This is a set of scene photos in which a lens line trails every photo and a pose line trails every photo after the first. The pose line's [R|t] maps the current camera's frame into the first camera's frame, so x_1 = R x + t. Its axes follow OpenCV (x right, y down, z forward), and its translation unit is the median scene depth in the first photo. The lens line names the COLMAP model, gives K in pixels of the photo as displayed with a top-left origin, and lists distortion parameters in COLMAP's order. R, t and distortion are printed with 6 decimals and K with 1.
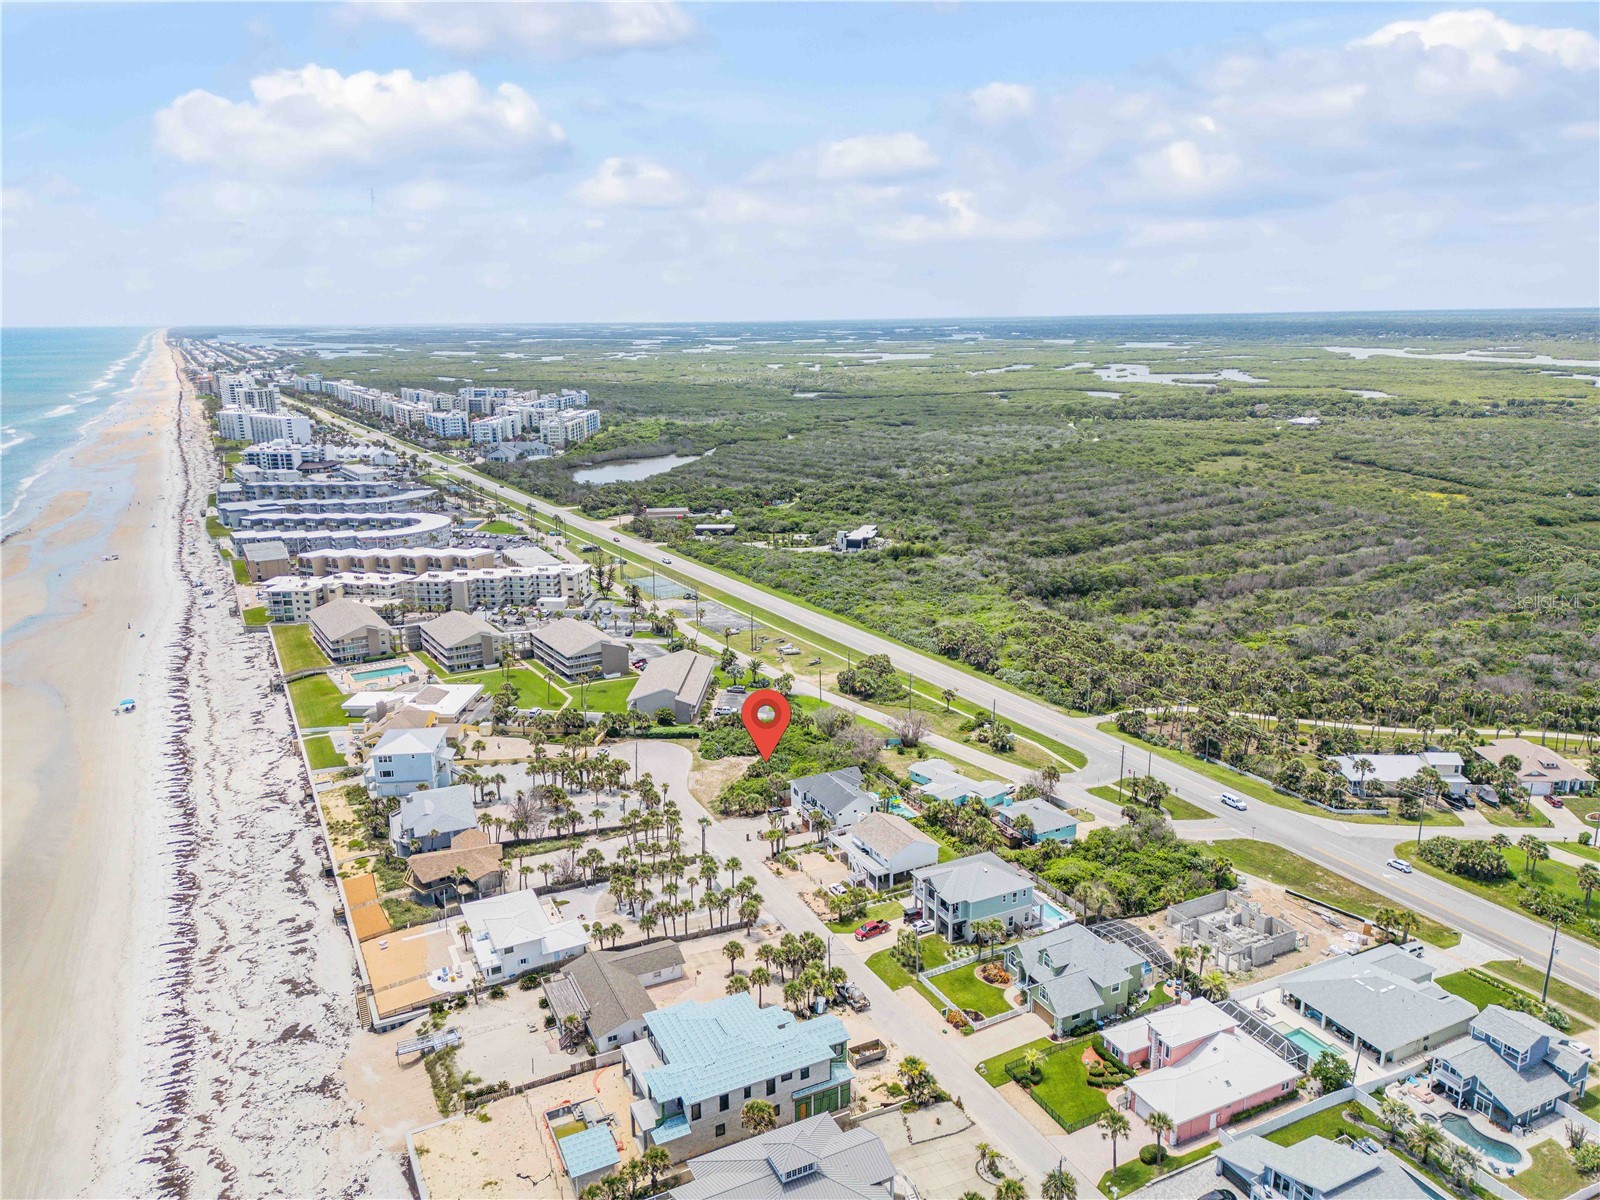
lens RADIAL K [[1113.6, 0, 800.0], [0, 1113.6, 600.0], [0, 0, 1]] dist [0.139839, -0.180457]
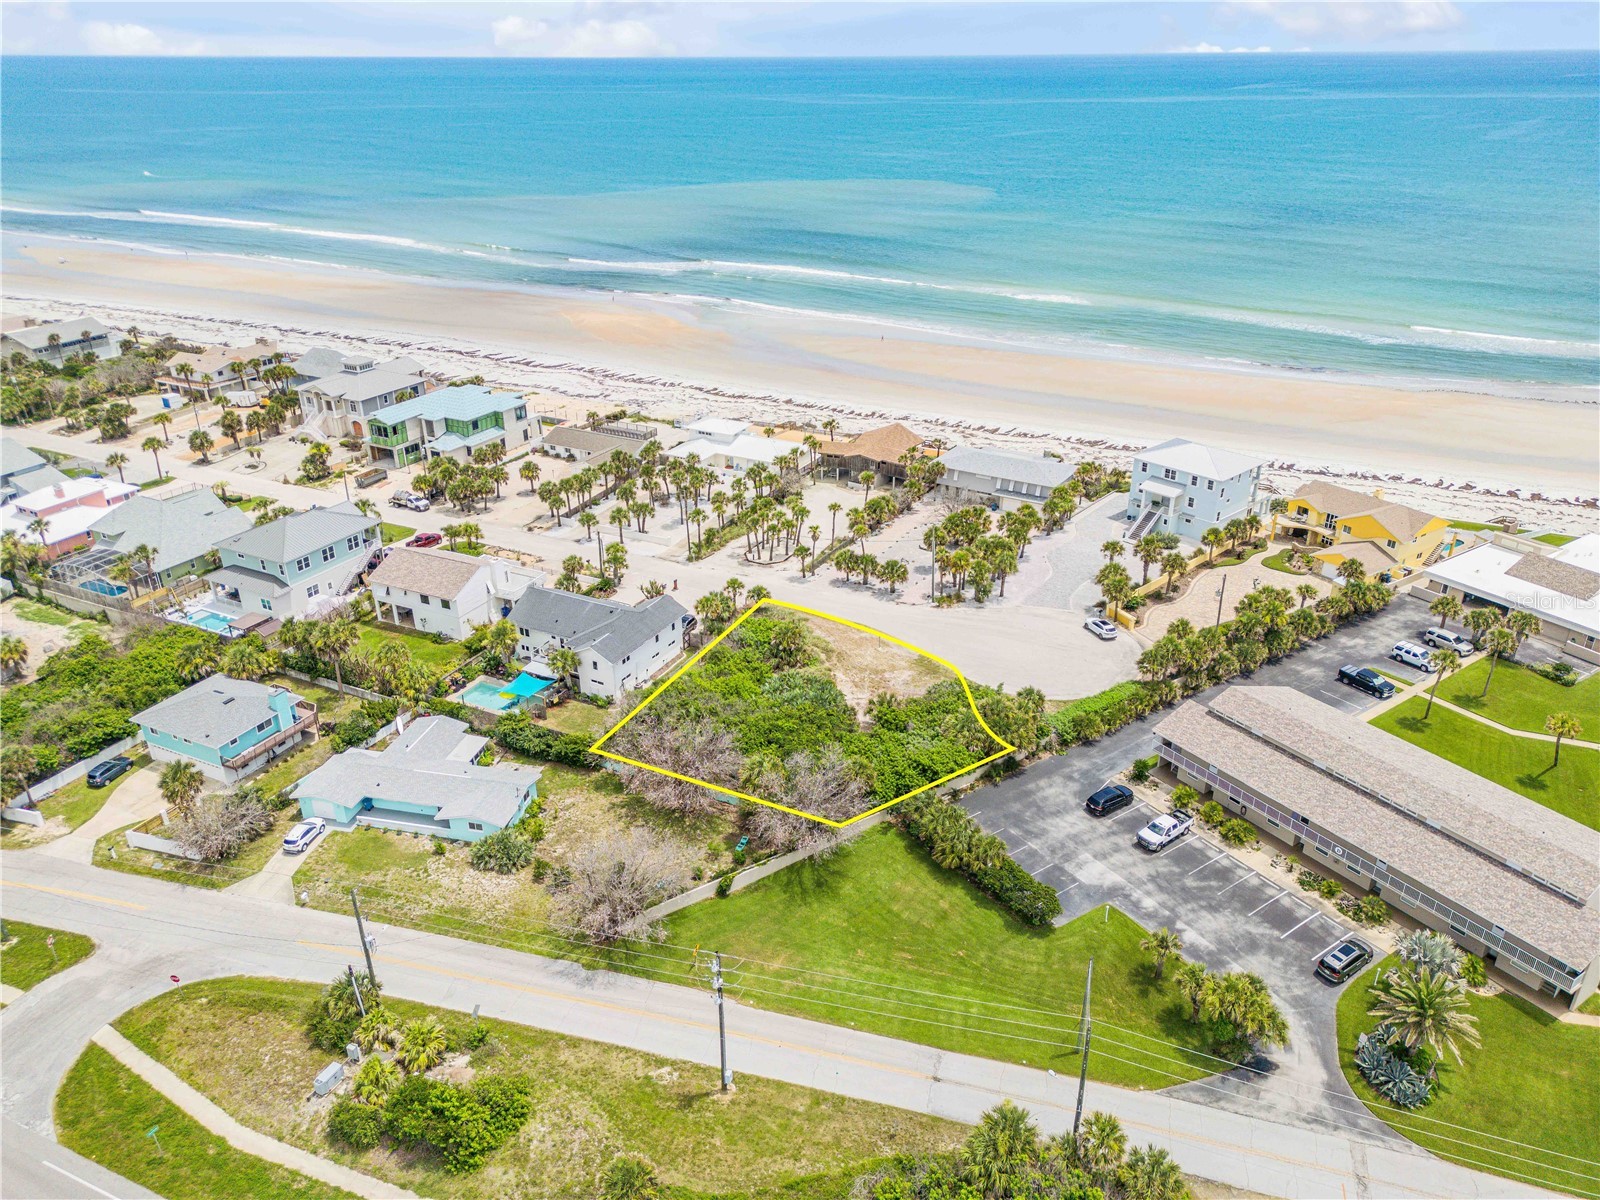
lens RADIAL K [[1124.1, 0, 798.0], [0, 1124.1, 597.2], [0, 0, 1]] dist [0.089263, -0.099101]
pose [[-0.804593, 0.271211, -0.528275, 0.188824], [-0.130192, 0.787403, 0.602534, -0.153495], [0.579379, 0.553572, -0.598229, 1.045336]]
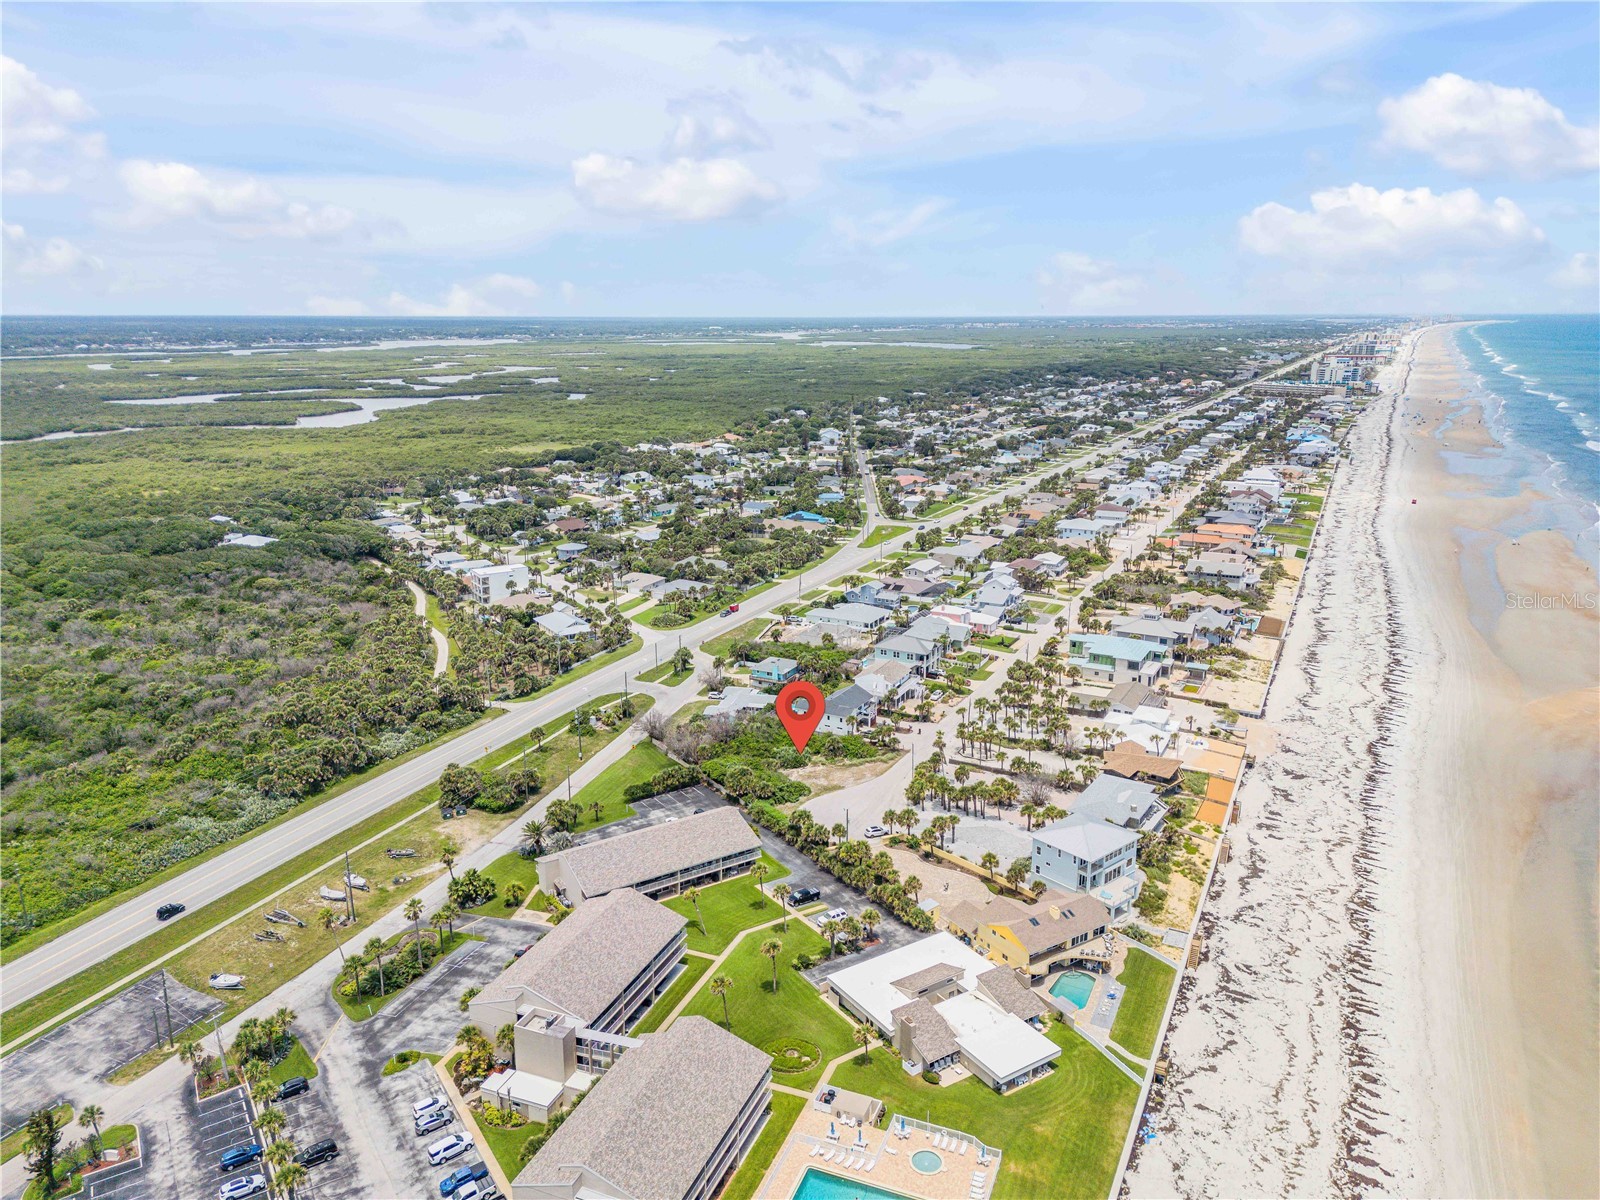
lens RADIAL K [[1113.6, 0, 800.0], [0, 1113.6, 600.0], [0, 0, 1]] dist [0.139839, -0.180457]
pose [[-0.585401, -0.187821, 0.788688, -0.658031], [0.205738, 0.906537, 0.368595, -0.291250], [-0.784205, 0.378039, -0.492046, 1.183801]]
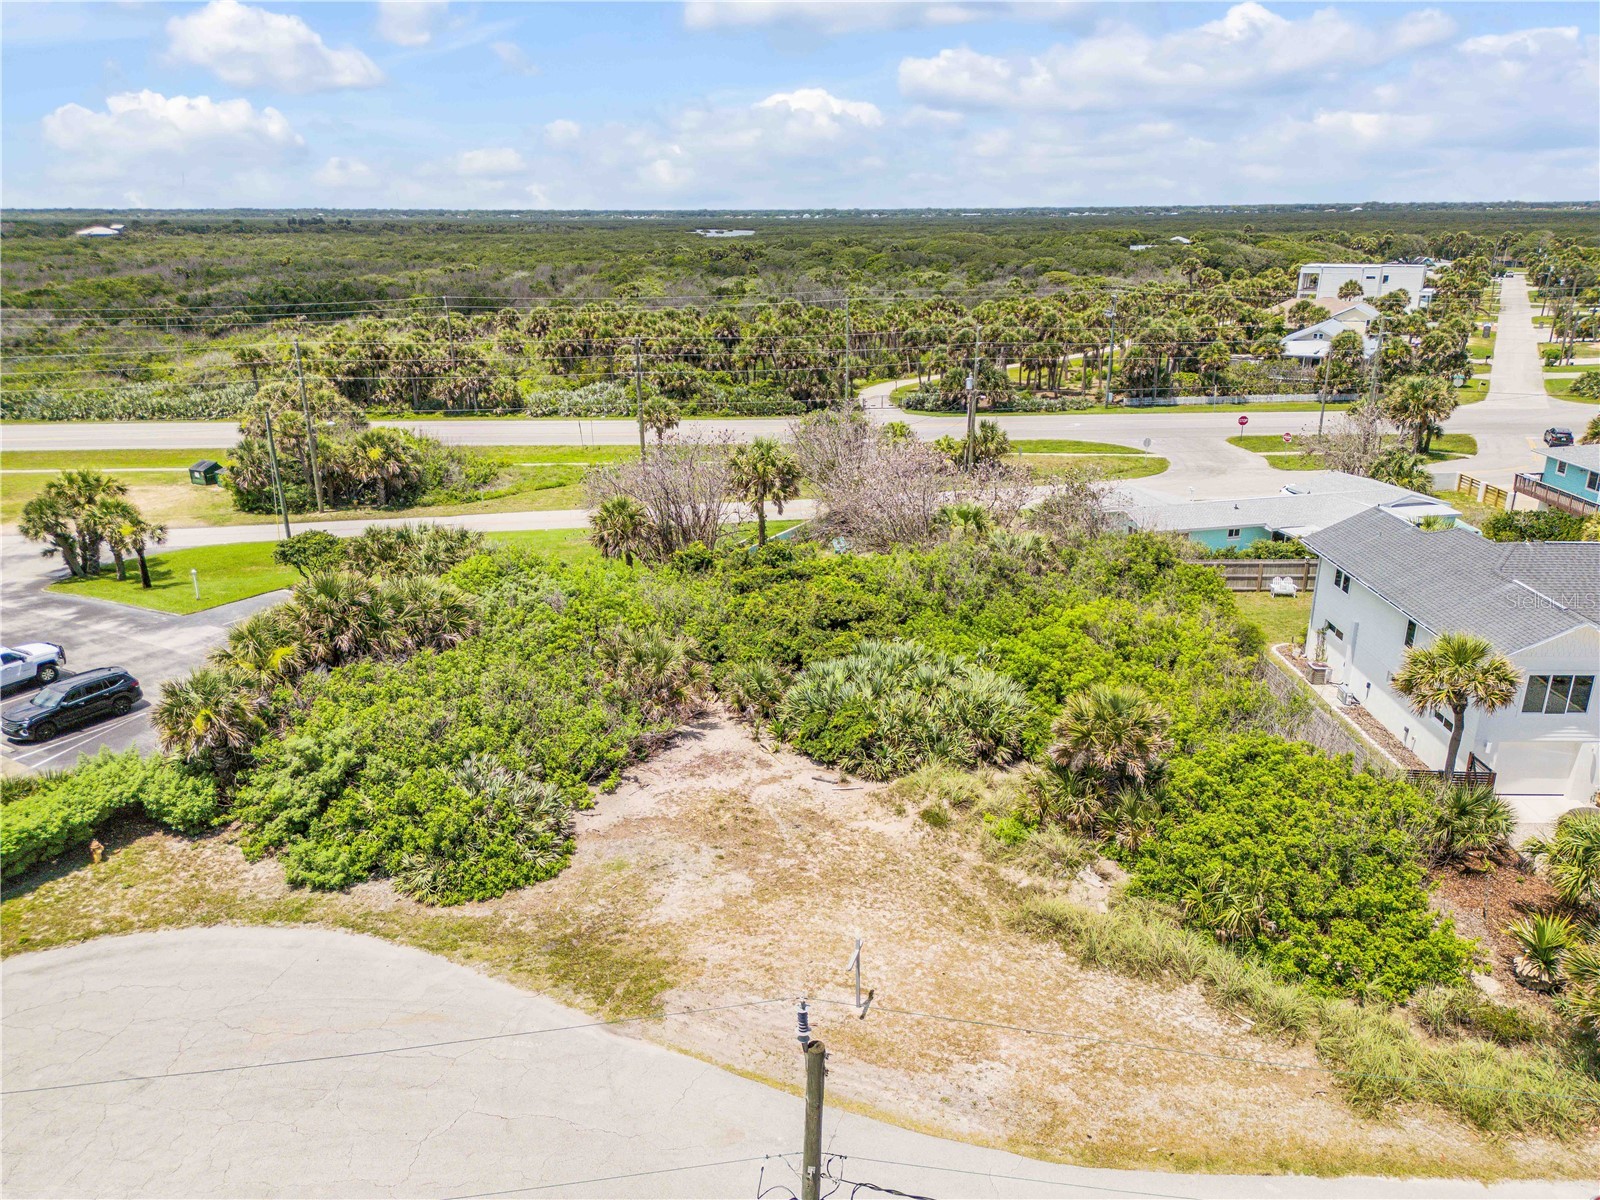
lens RADIAL K [[1119.1, 0, 798.7], [0, 1119.1, 602.9], [0, 0, 1]] dist [0.089871, -0.100593]
pose [[0.463752, -0.280620, 0.840349, -0.143203], [0.215368, 0.955768, 0.200310, 0.076260], [-0.859389, 0.088090, 0.503676, 0.759359]]
